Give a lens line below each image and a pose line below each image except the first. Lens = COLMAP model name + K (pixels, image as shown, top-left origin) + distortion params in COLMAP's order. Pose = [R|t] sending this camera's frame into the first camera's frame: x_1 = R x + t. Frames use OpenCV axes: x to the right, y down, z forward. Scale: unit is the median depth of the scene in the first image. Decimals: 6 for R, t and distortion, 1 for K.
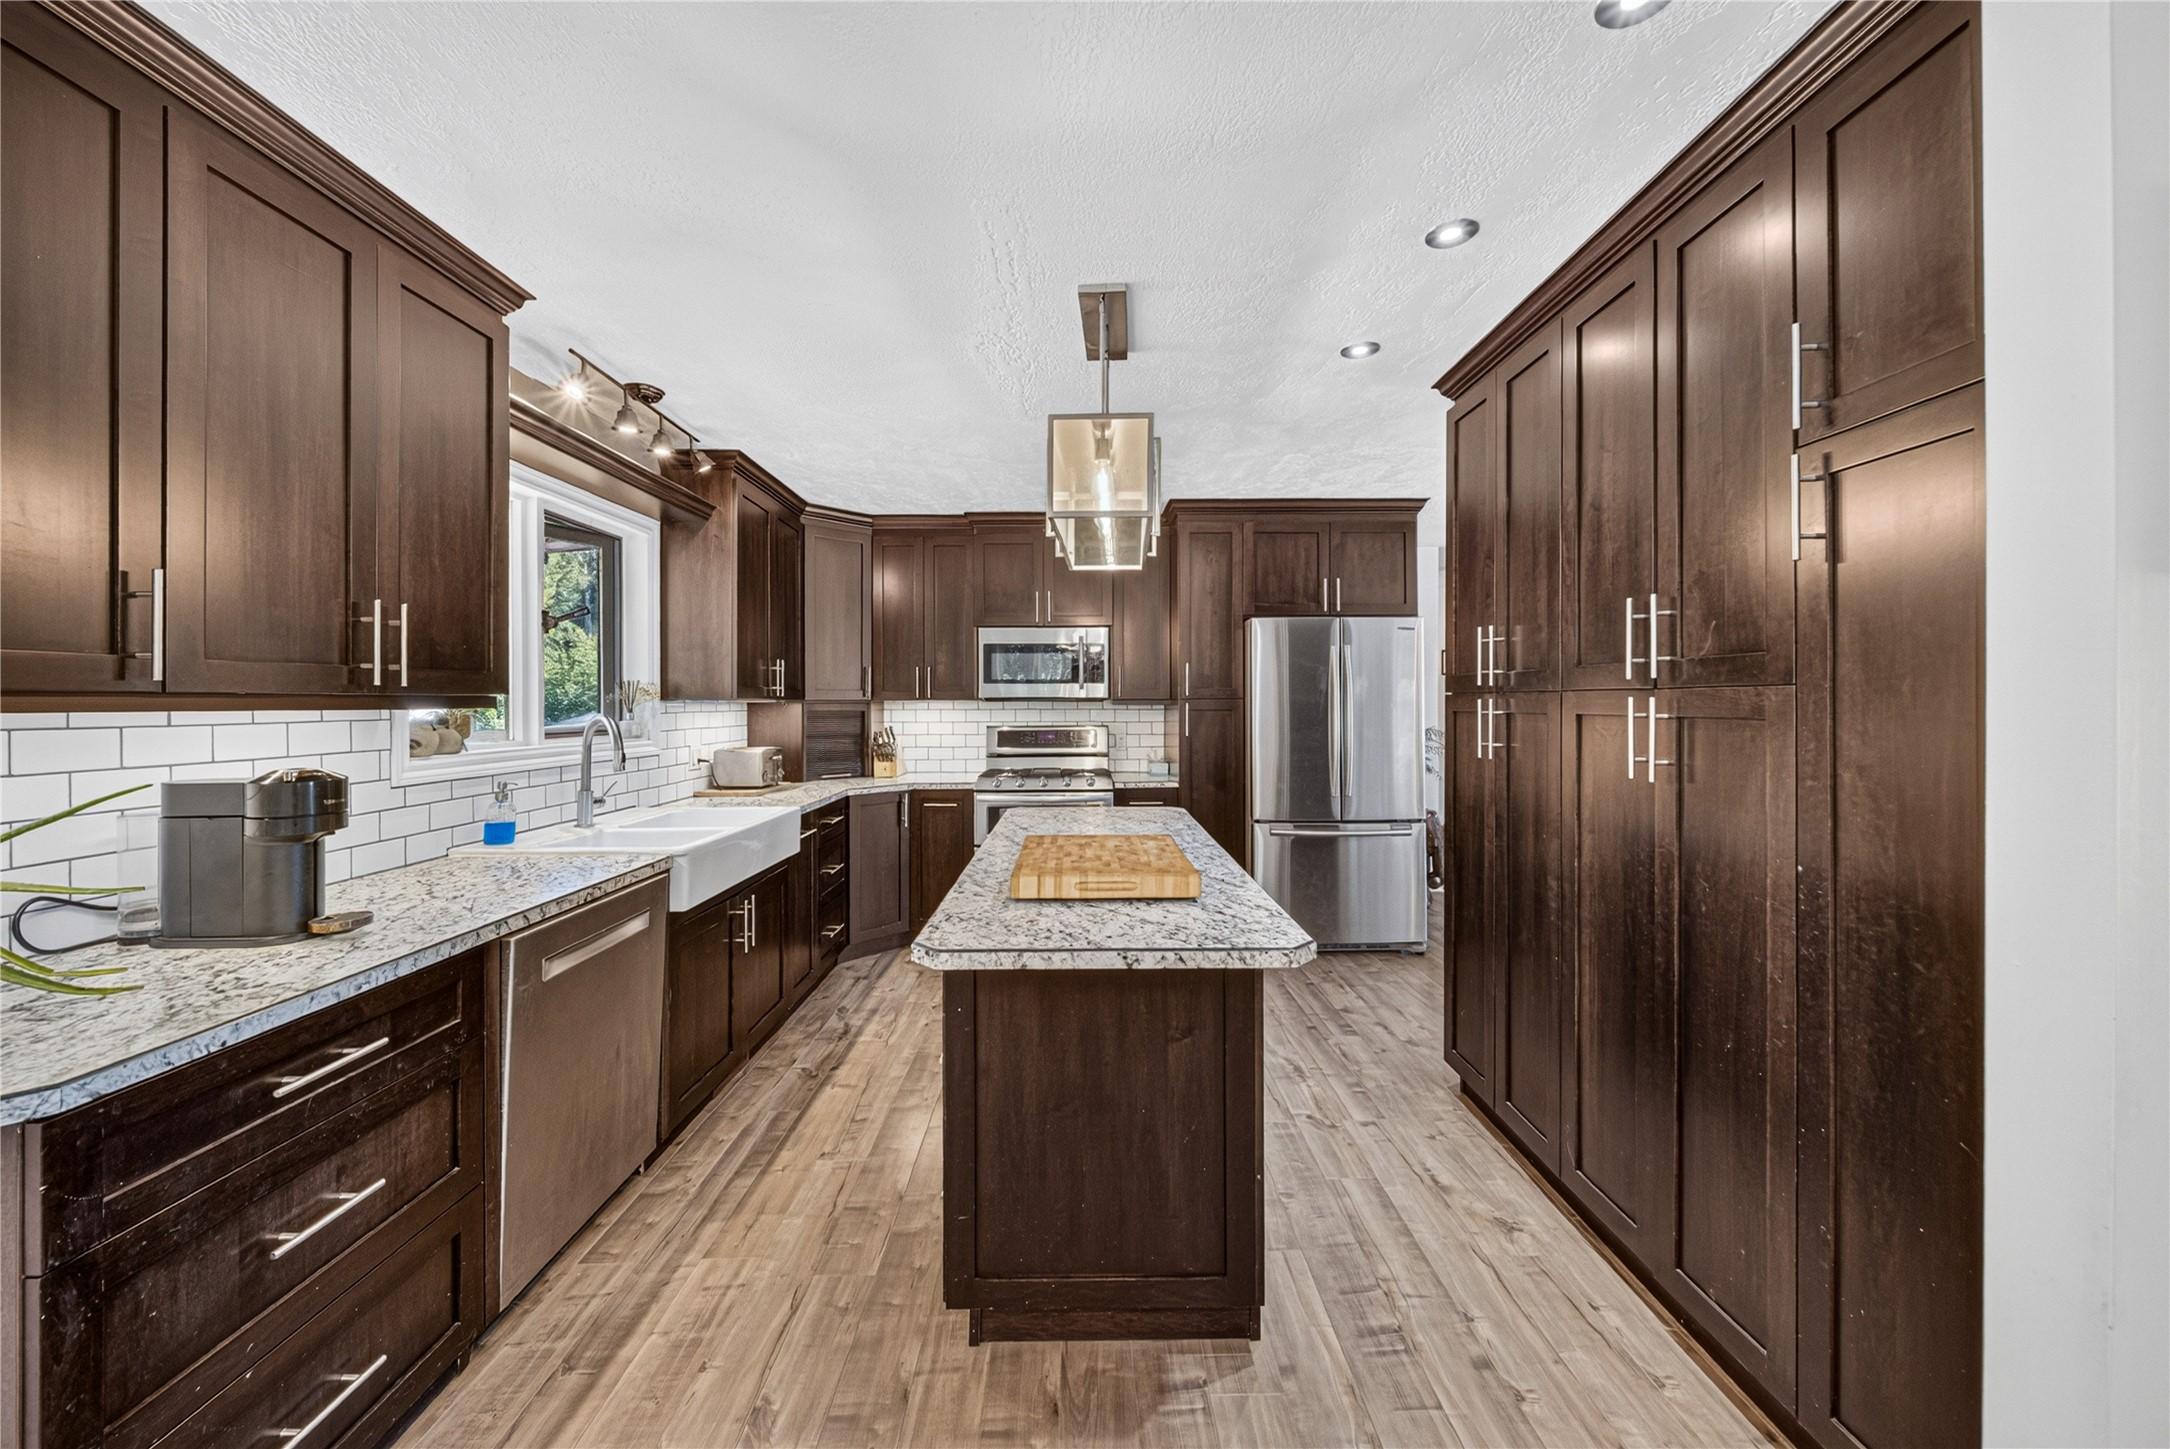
lens RADIAL K [[779.2, 0, 1087.3], [0, 779.2, 697.6], [0, 0, 1]] dist [0.000312, -0.000457]
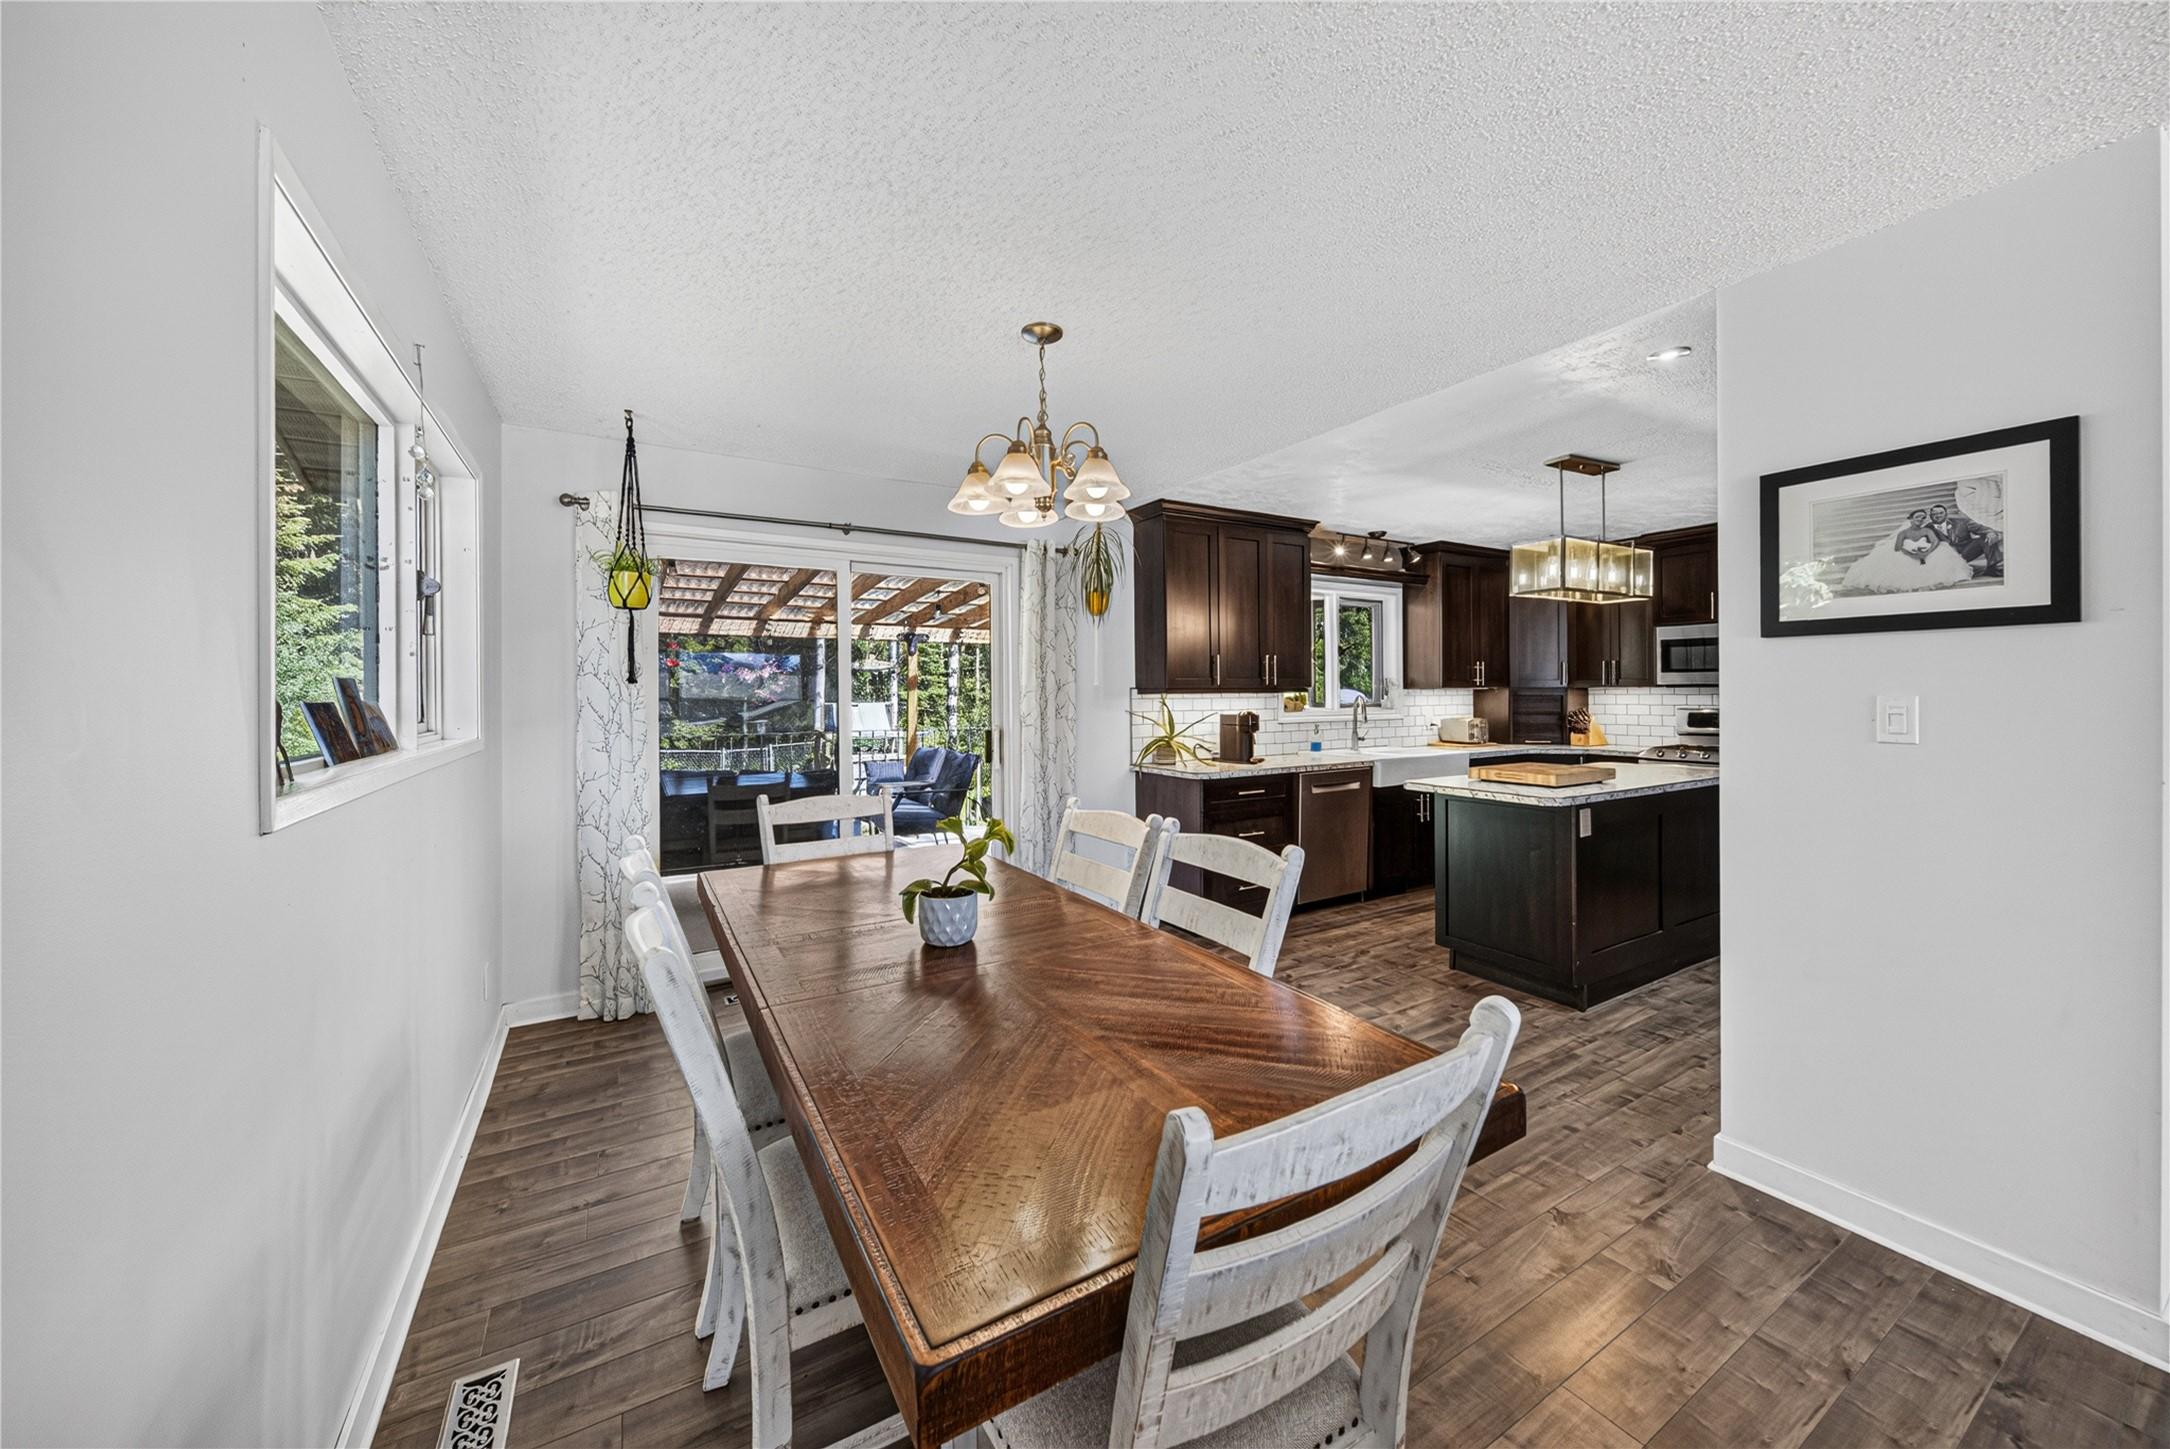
lens RADIAL K [[775.9, 0, 1088.1], [0, 775.9, 692.5], [0, 0, 1]] dist [0.000380, -0.000055]
pose [[0.502958, -0.000780, -0.864310, 1.112819], [0.010331, 0.999934, 0.005110, -0.007041], [0.864249, -0.011499, 0.502933, -0.919823]]
